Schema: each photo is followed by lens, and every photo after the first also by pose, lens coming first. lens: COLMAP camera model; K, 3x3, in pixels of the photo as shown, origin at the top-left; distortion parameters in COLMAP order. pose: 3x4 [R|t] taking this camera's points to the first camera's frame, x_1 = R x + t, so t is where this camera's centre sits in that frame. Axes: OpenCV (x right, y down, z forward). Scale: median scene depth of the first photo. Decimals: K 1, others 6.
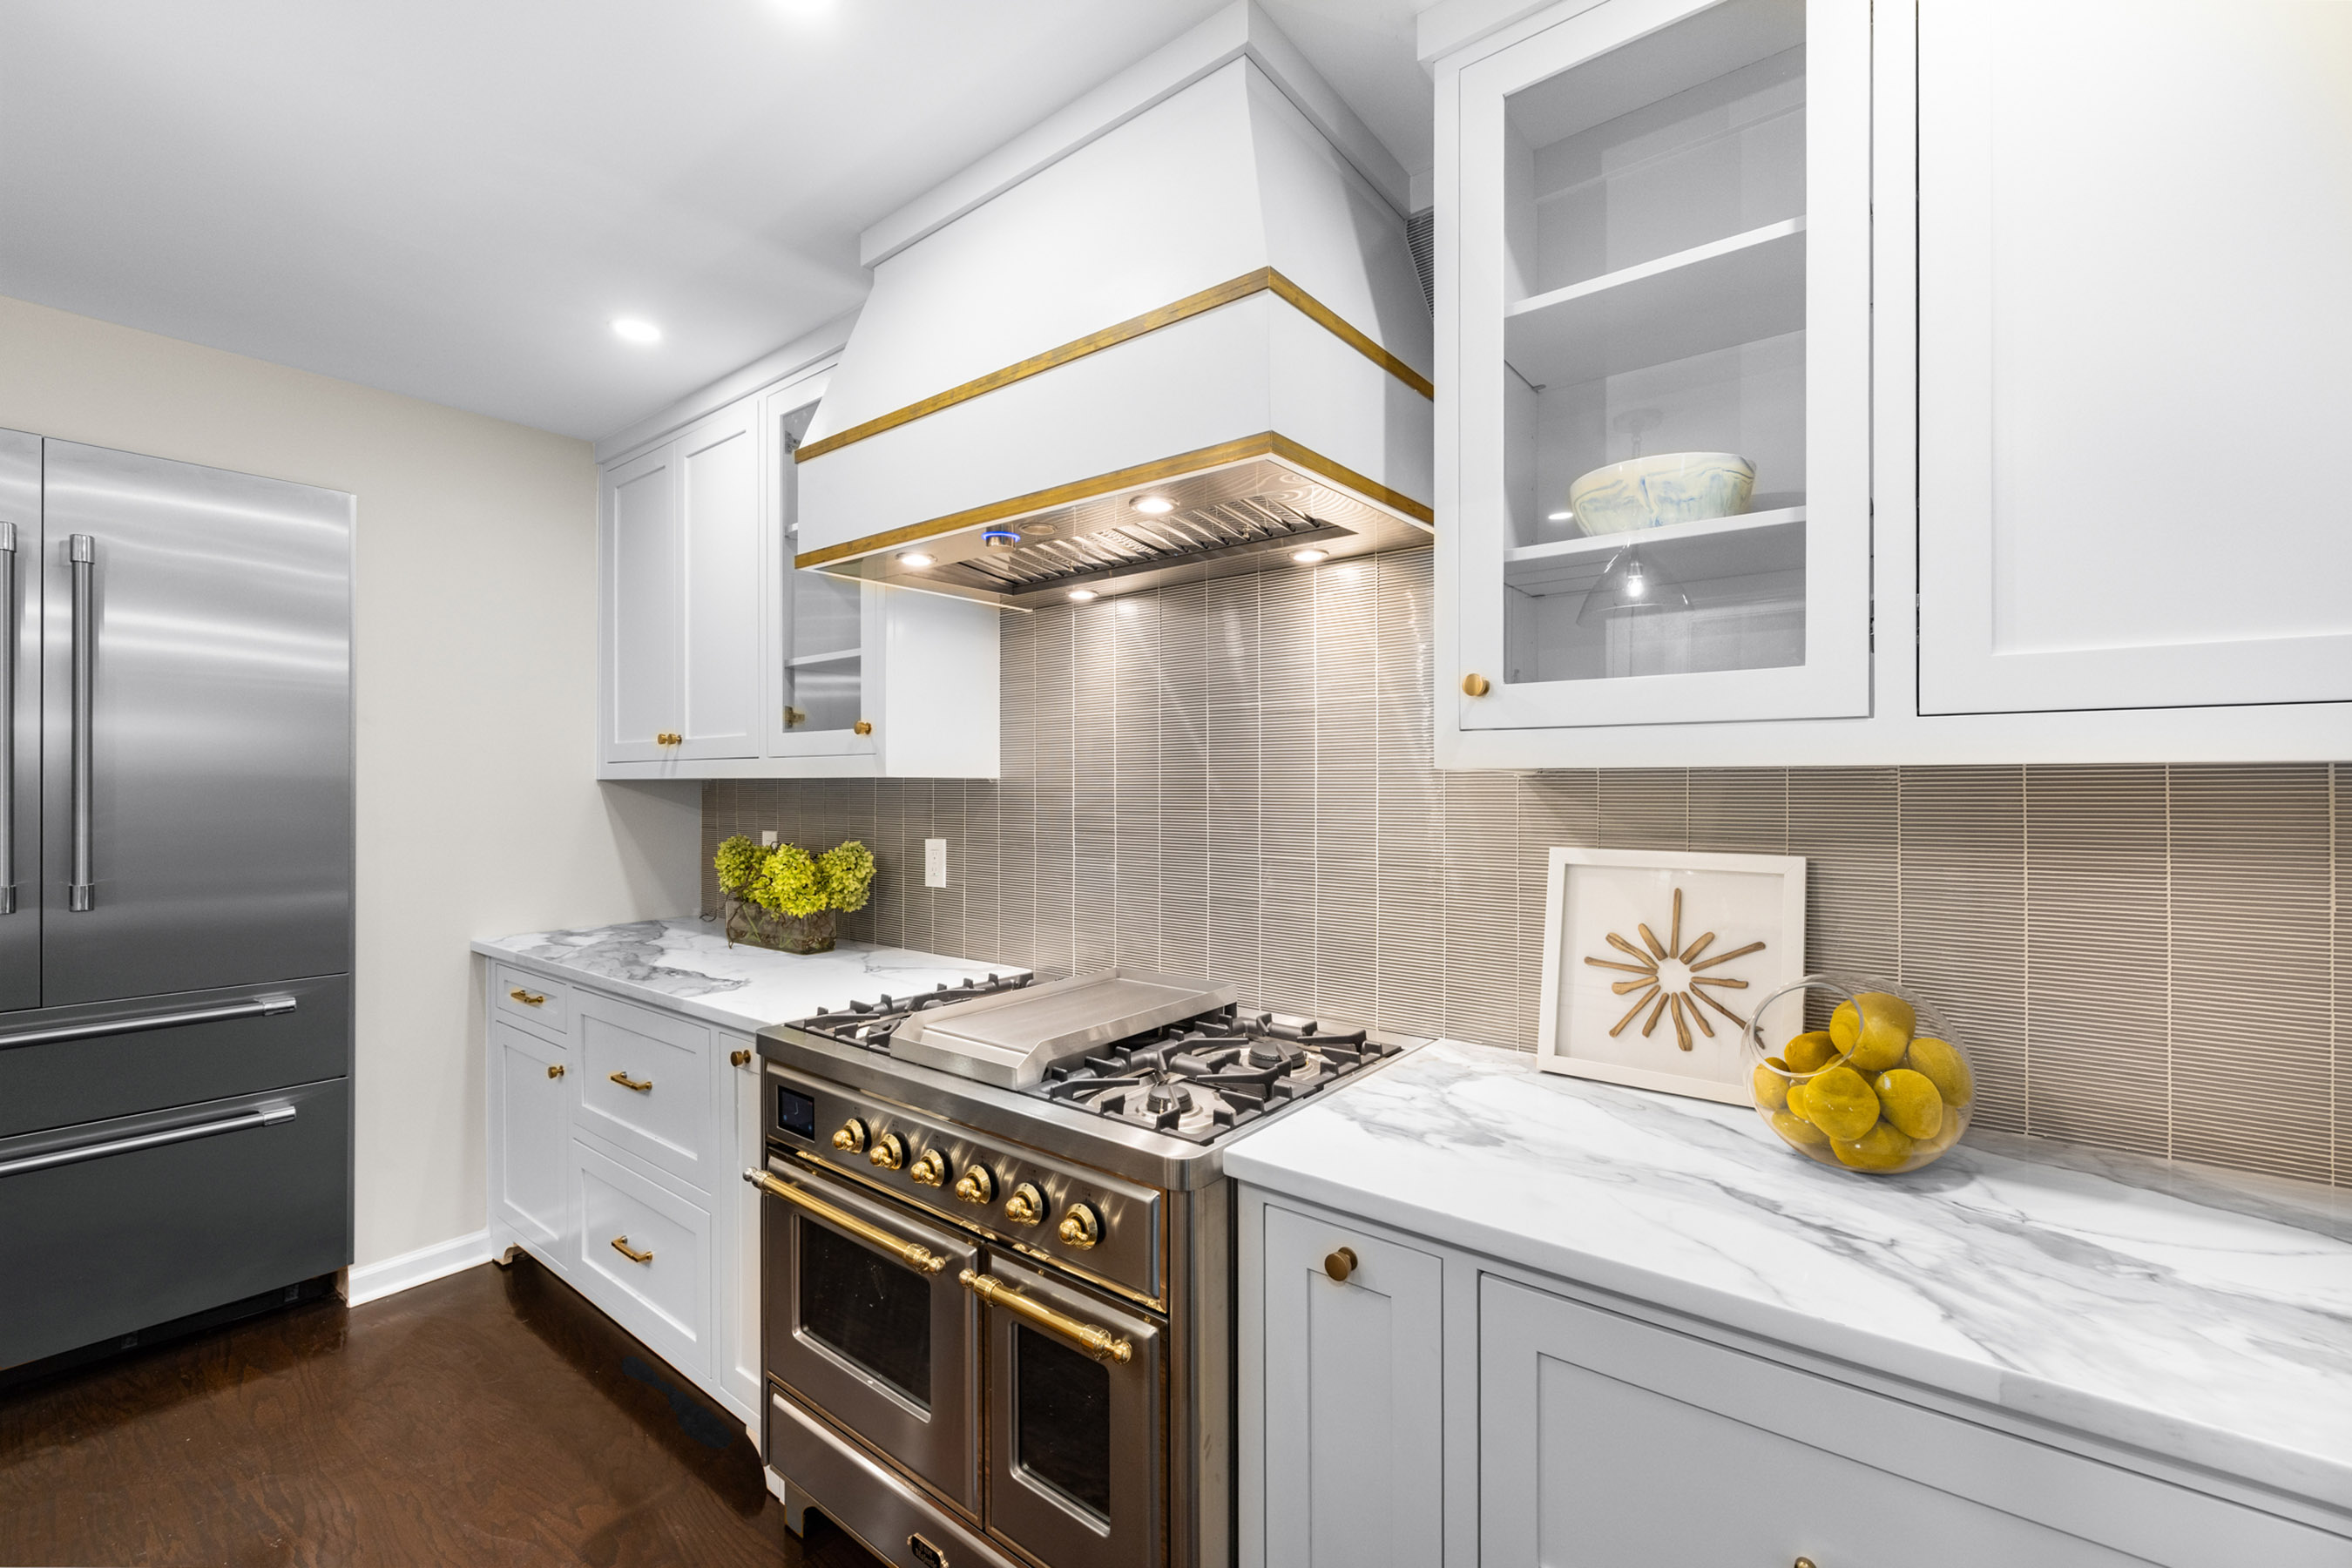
lens RADIAL K [[1011.0, 0, 1177.7], [0, 1011.0, 773.6], [0, 0, 1]] dist [-0.001674, -0.000223]
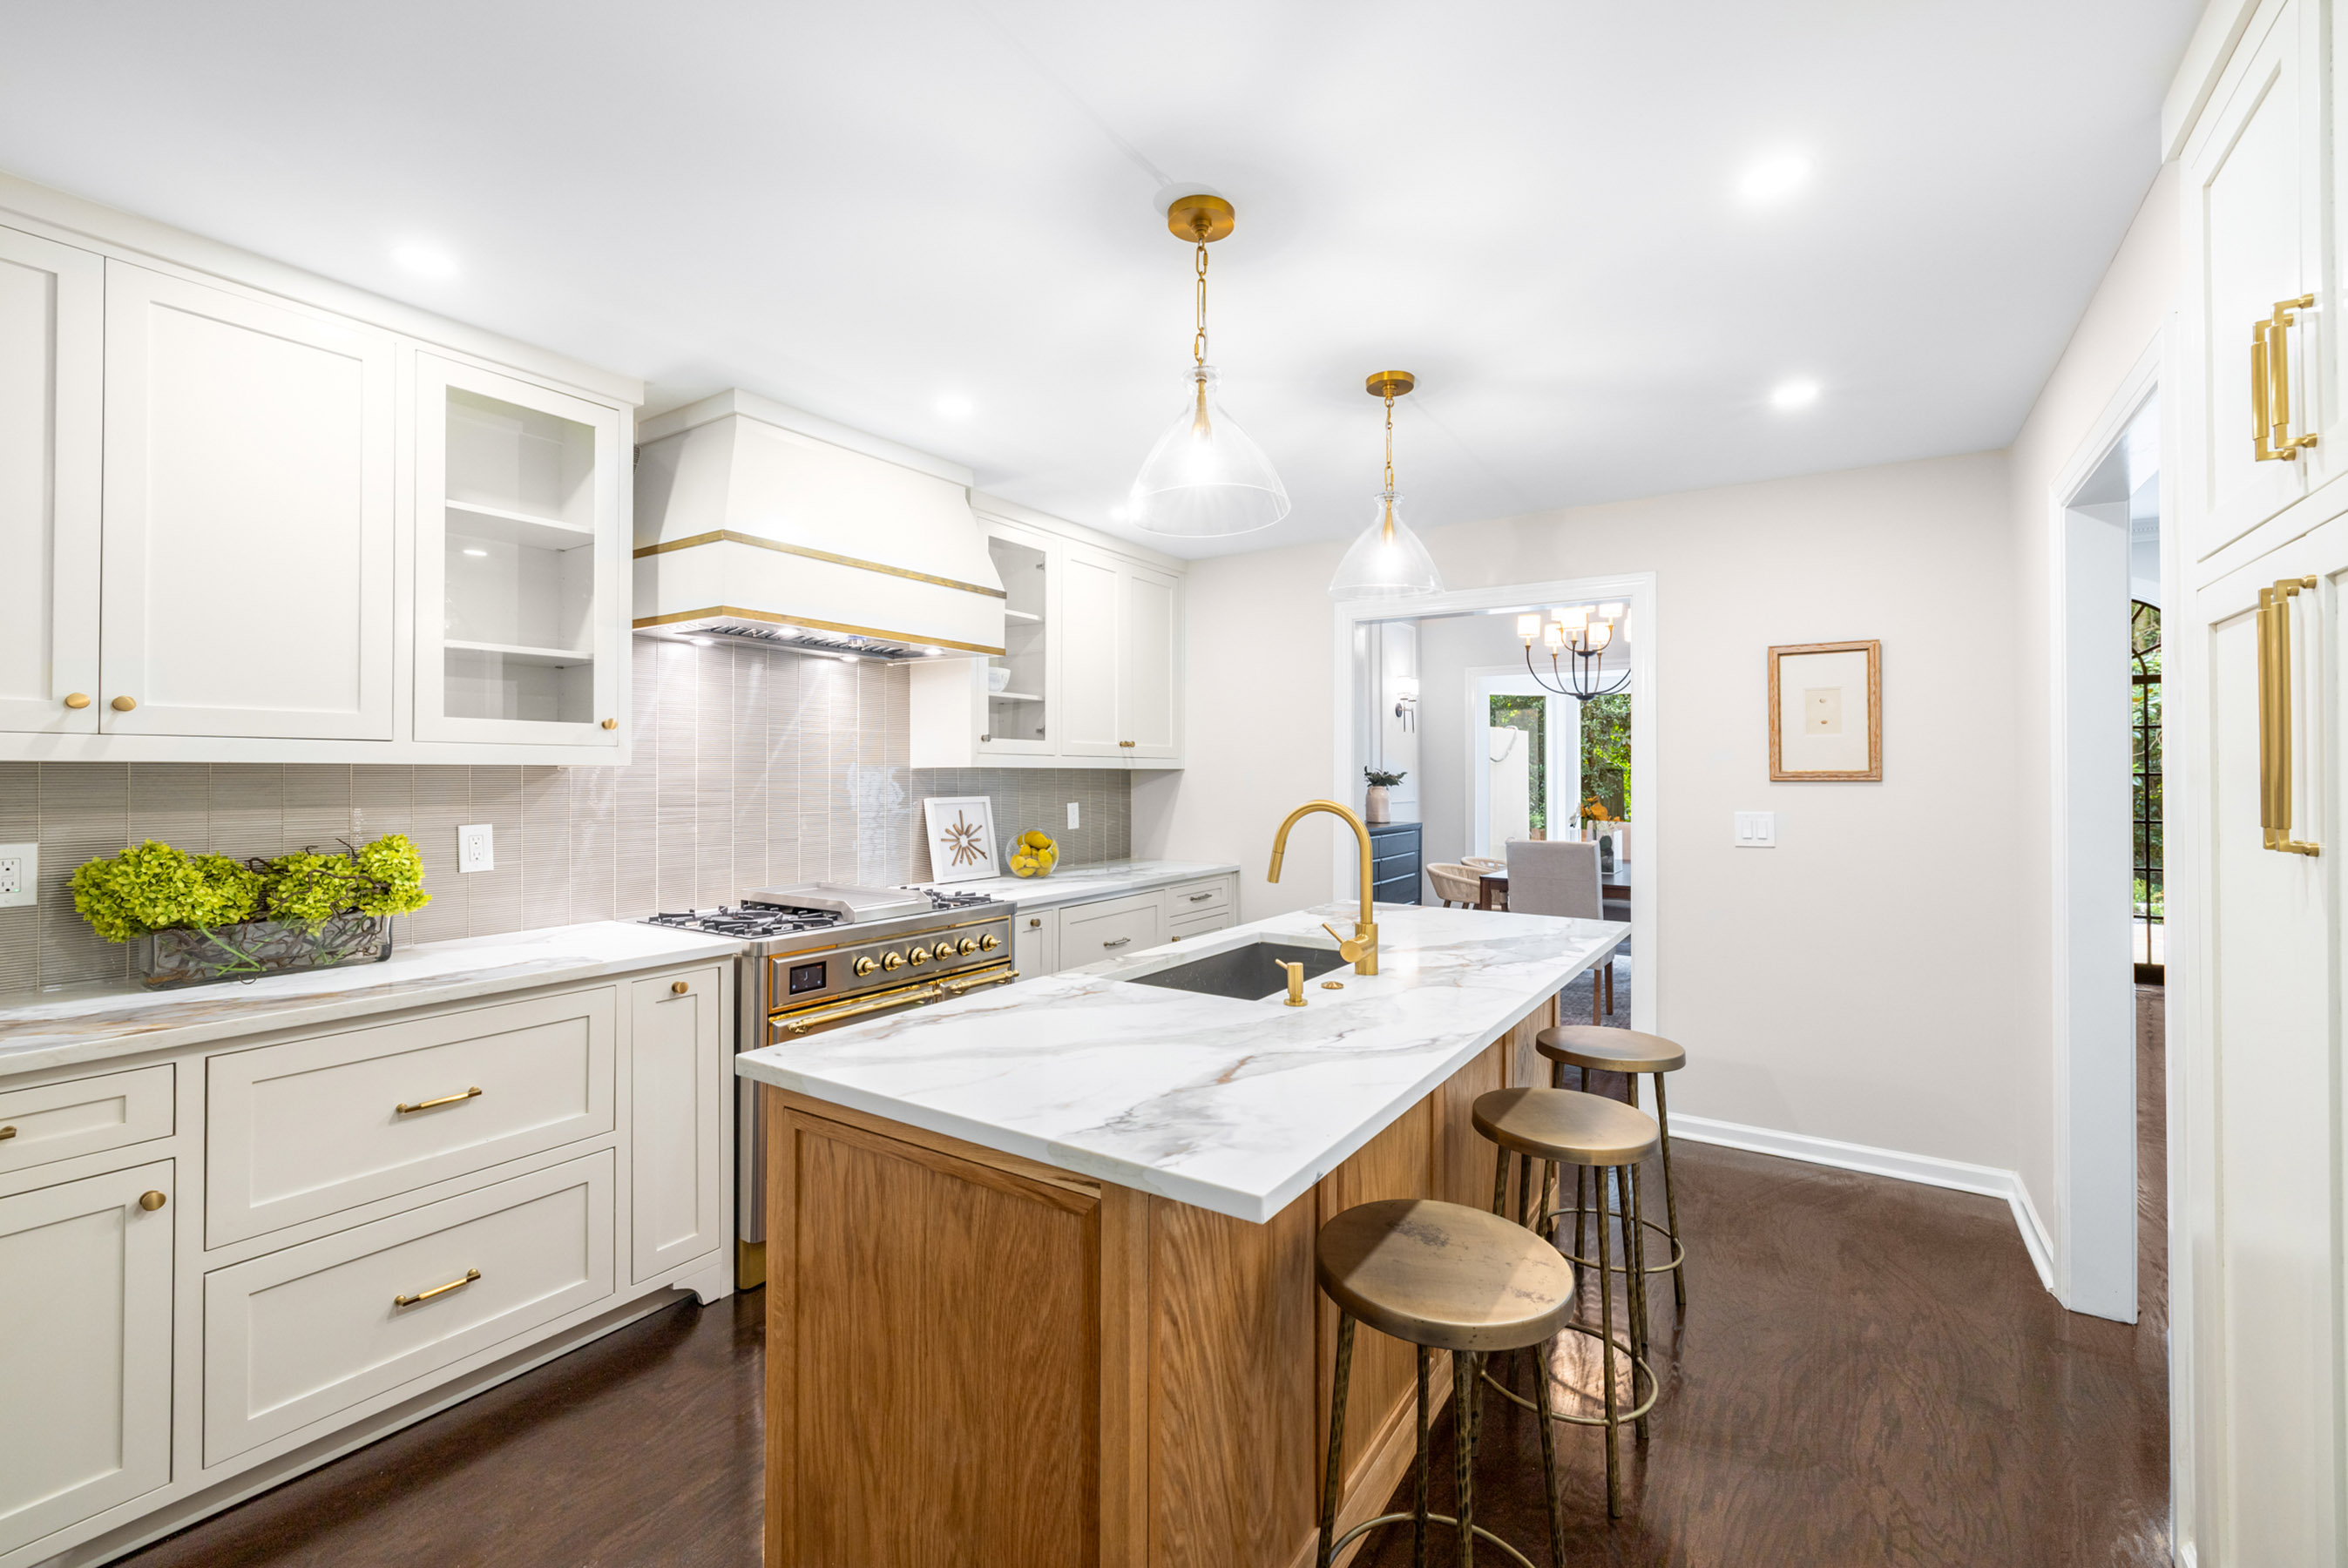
lens RADIAL K [[1009.2, 0, 1175.7], [0, 1009.2, 773.6], [0, 0, 1]] dist [-0.001674, -0.000223]
pose [[-0.072371, 0.000291, 0.997378, -2.347090], [-0.005150, 0.999987, -0.000666, 0.011813], [-0.997364, -0.005184, -0.072369, 0.606455]]
